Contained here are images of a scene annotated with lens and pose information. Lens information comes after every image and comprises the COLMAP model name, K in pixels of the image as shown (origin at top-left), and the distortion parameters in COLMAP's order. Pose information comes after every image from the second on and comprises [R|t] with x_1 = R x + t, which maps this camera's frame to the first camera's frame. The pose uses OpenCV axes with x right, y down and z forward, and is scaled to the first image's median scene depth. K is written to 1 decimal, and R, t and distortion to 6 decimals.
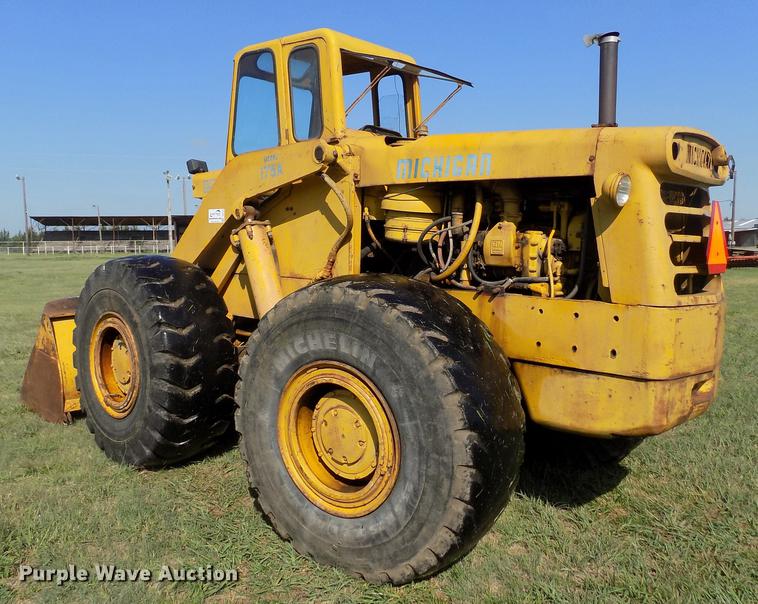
lens RADIAL K [[678.7, 0, 379.0], [0, 678.7, 302.0], [0, 0, 1]] dist [-0.055675, -0.000952]
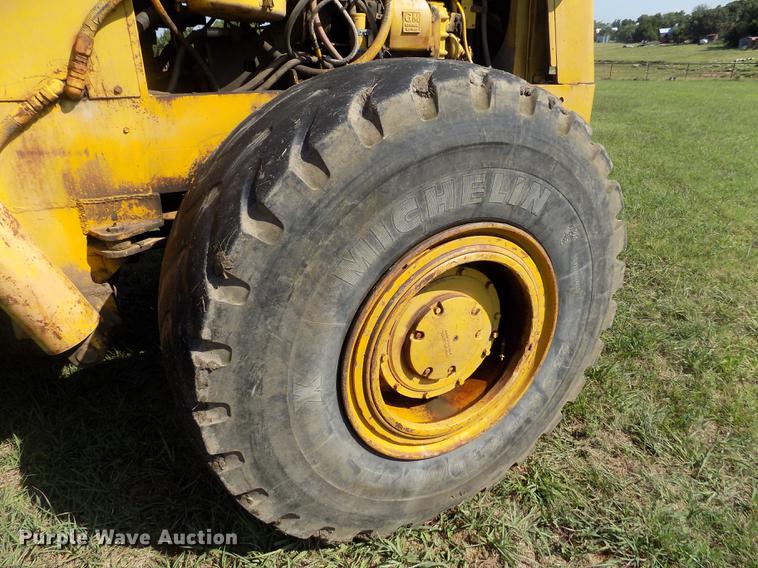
lens RADIAL K [[515.3, 0, 382.0], [0, 515.3, 277.4], [0, 0, 1]] dist [-0.070049, 0.071215]
pose [[0.416390, -0.372703, 0.829284, -0.465357], [0.103205, 0.925597, 0.364169, -0.032835], [-0.903310, -0.066050, 0.423874, 0.893079]]
